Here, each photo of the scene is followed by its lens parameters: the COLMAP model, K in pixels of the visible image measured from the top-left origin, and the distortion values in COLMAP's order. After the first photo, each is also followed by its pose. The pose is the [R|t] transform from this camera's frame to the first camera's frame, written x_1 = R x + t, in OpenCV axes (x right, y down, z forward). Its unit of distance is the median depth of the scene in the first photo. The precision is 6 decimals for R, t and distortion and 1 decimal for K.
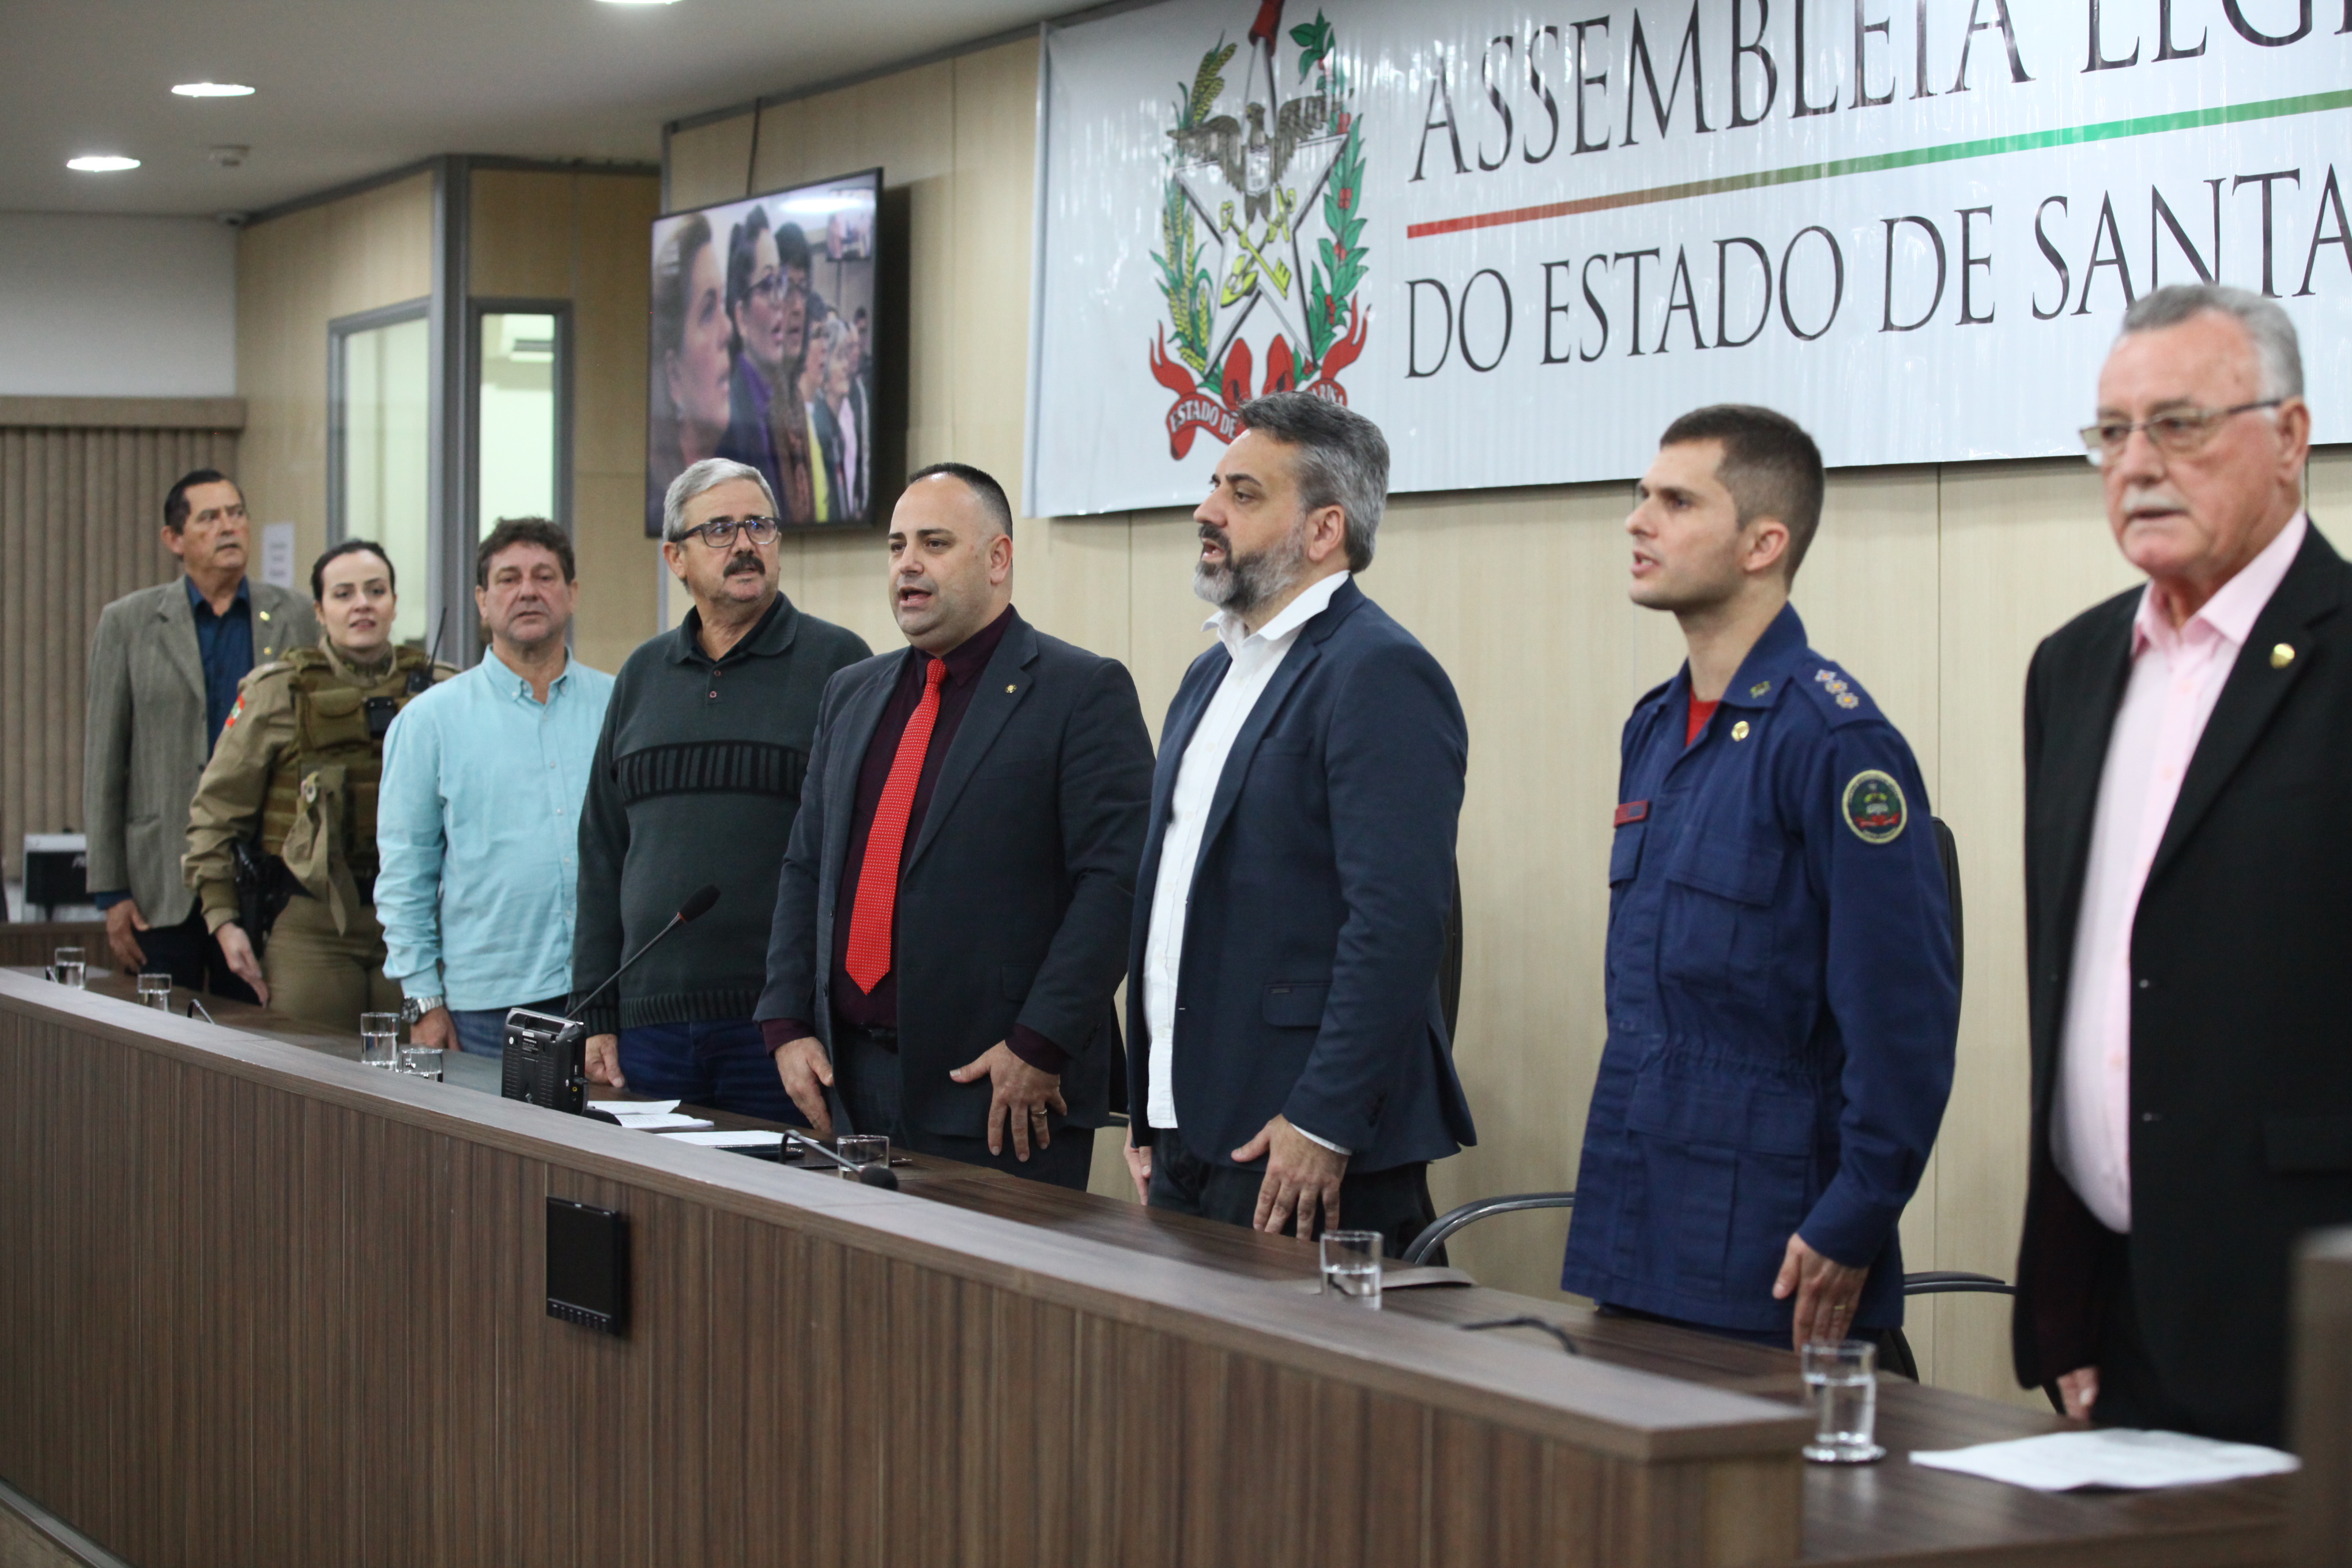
lens RADIAL K [[4762.8, 0, 1176.0], [0, 4762.8, 784.0], [0, 0, 1]] dist [-0.715180, 0.023481]
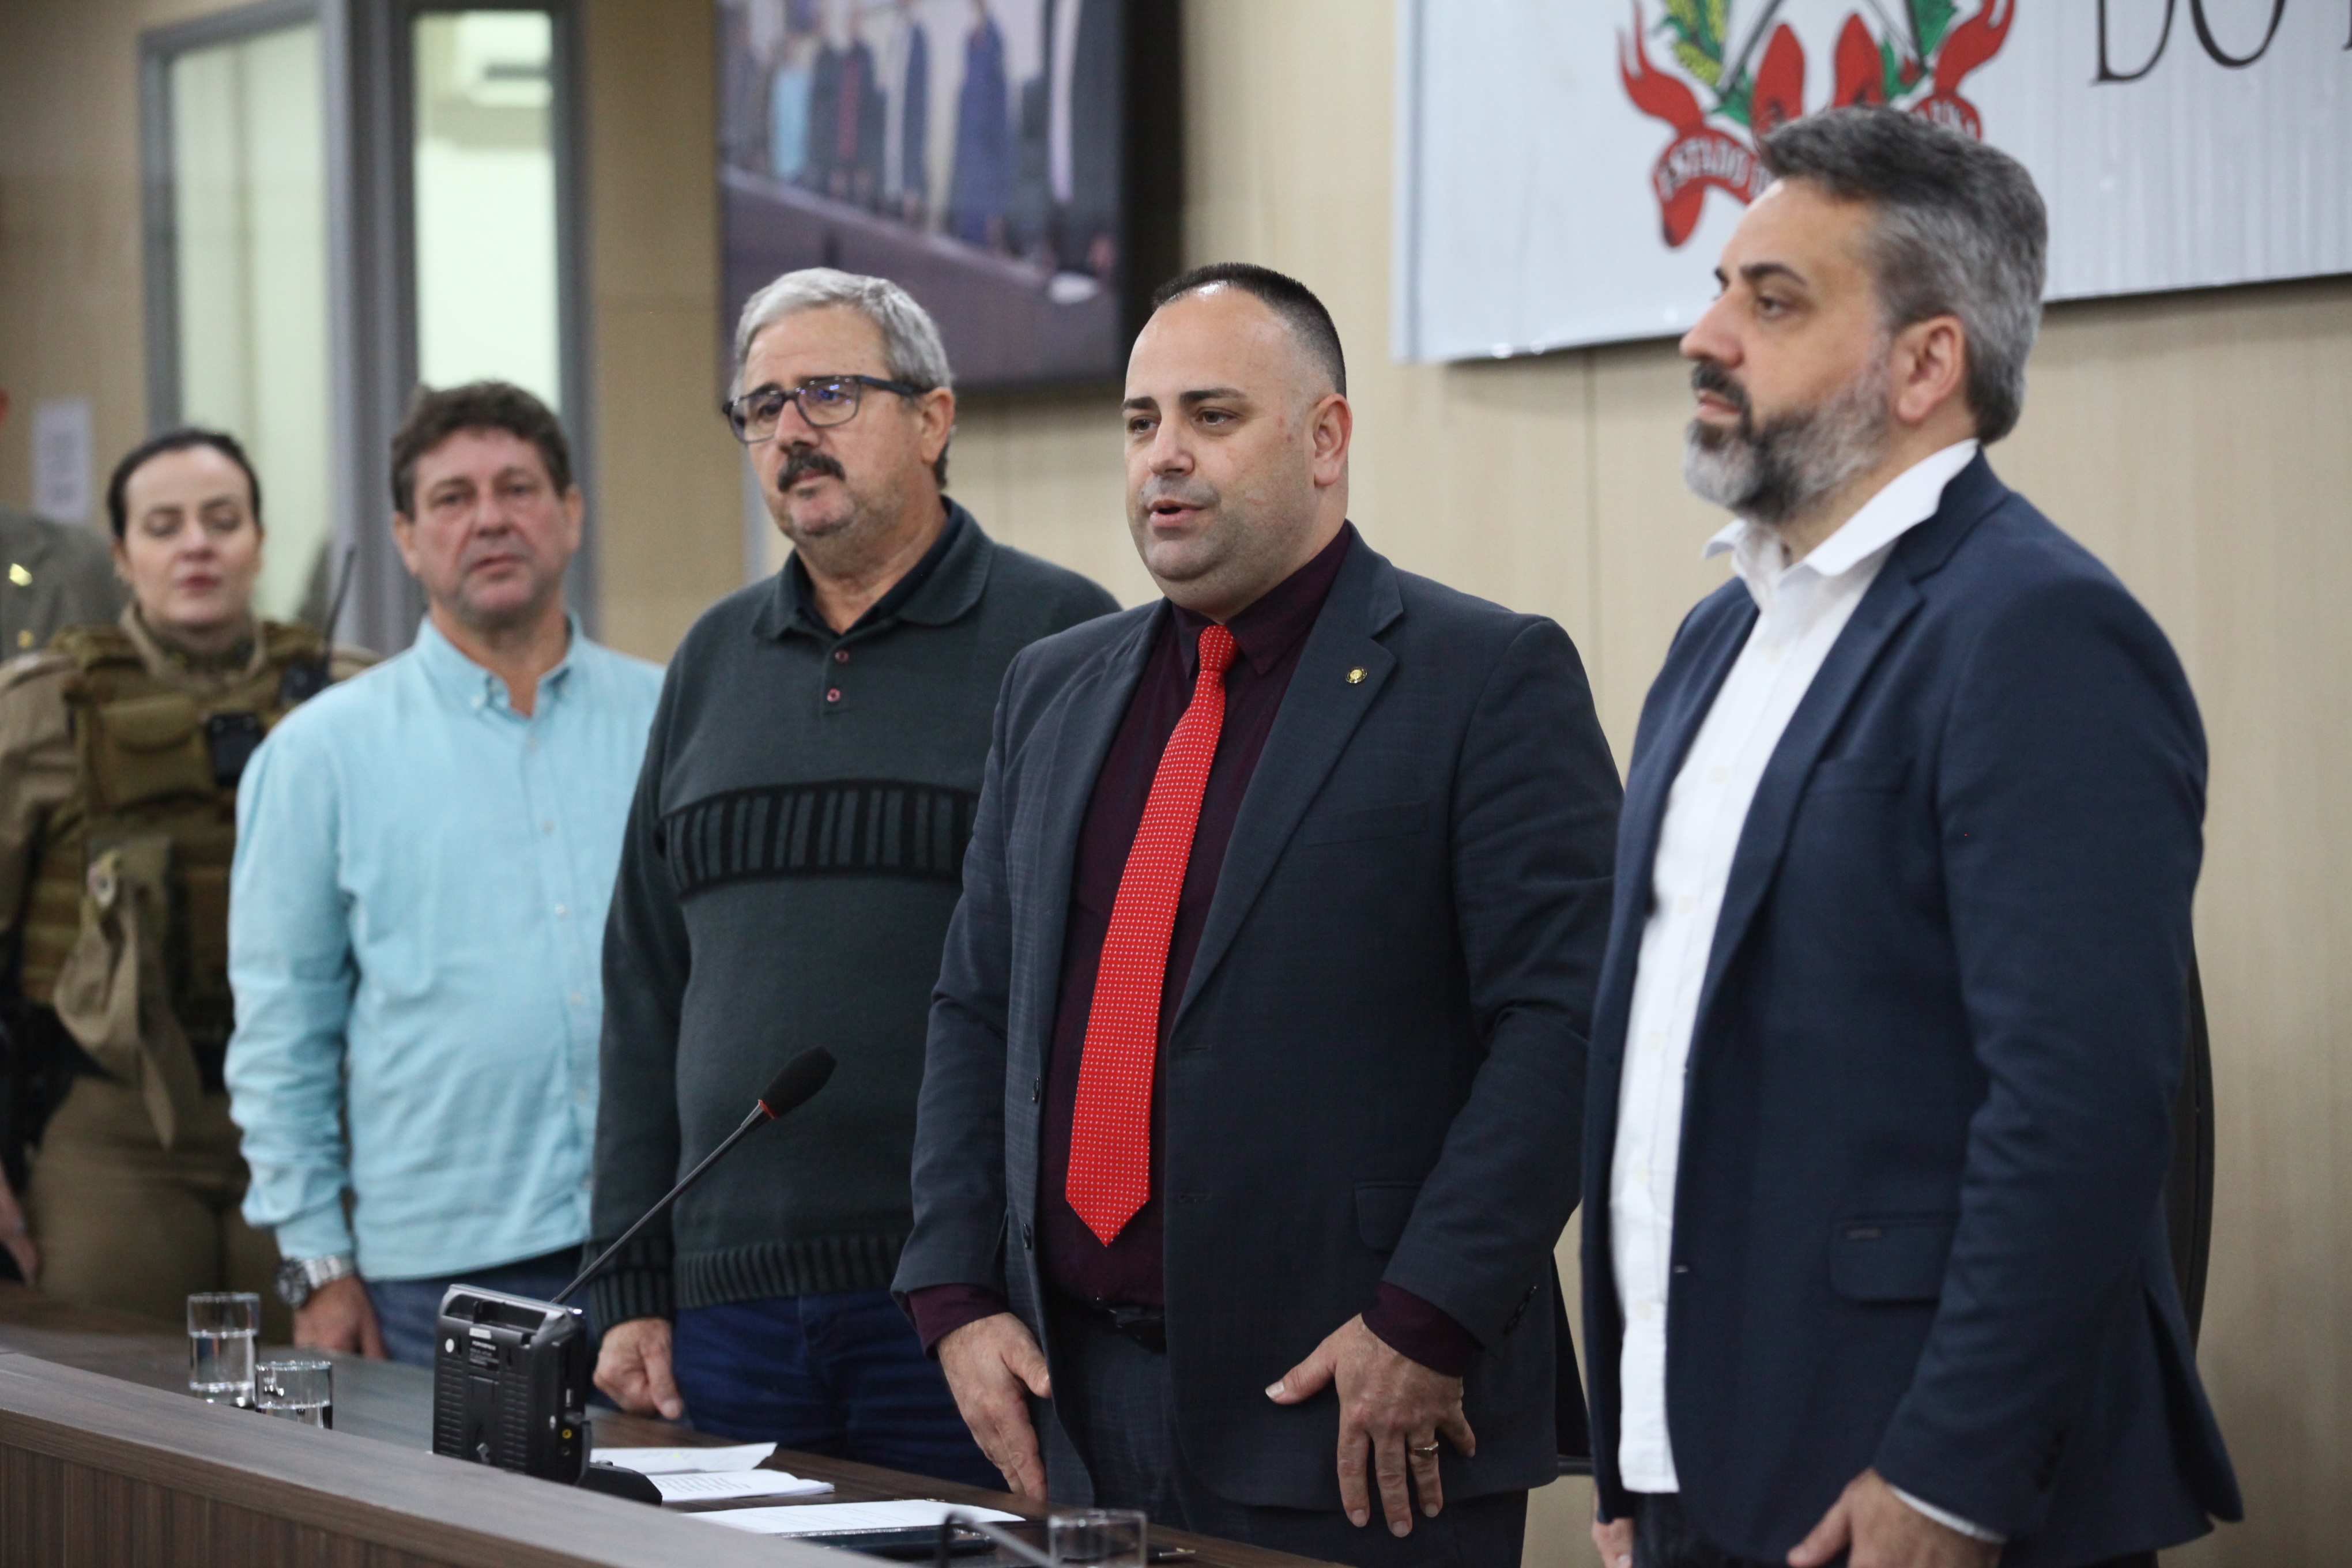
lens RADIAL K [[6781.7, 0, 1176.0], [0, 6781.7, 784.0], [0, 0, 1]] dist [0.016695, -1.362700]
pose [[0.994874, -0.022879, -0.098502, 0.019486], [0.023032, 0.999735, 0.000415, -0.008151], [0.098466, -0.002682, 0.995137, 0.217440]]
